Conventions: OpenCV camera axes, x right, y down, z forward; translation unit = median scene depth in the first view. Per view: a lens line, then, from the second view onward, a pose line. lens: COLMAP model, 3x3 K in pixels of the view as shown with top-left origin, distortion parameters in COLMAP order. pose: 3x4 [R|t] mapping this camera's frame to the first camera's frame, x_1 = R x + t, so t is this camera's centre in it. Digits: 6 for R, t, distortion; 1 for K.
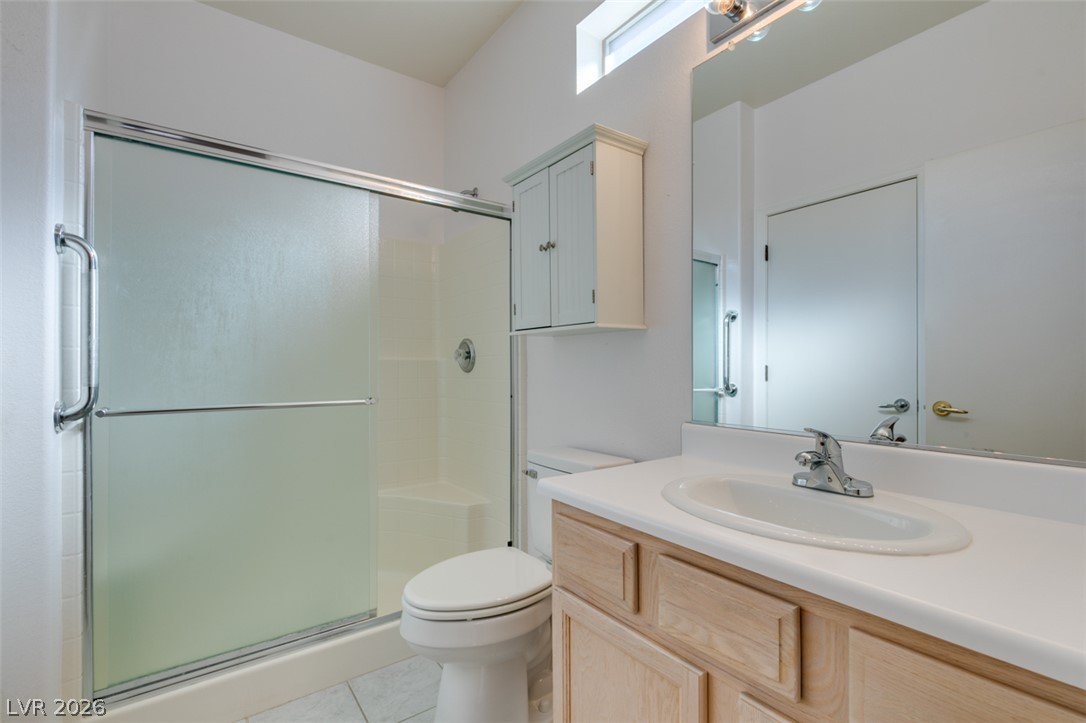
lens RADIAL K [[486.1, 0, 542.9], [0, 486.1, 363.6], [0, 0, 1]] dist [0.001431, -0.001109]
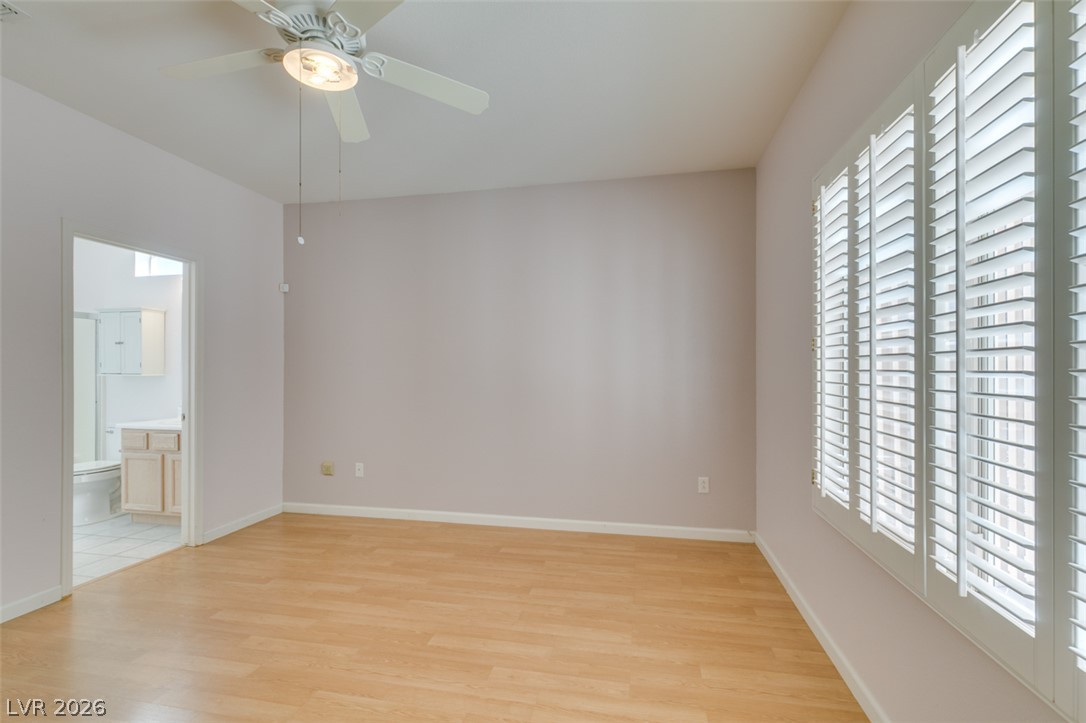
lens RADIAL K [[486.1, 0, 542.3], [0, 486.1, 367.1], [0, 0, 1]] dist [0.001431, -0.001109]
pose [[0.741937, 0.001861, 0.670467, -0.064696], [-0.002446, 0.999997, -0.000069, -0.141295], [-0.670465, -0.001589, 0.741940, -2.900491]]
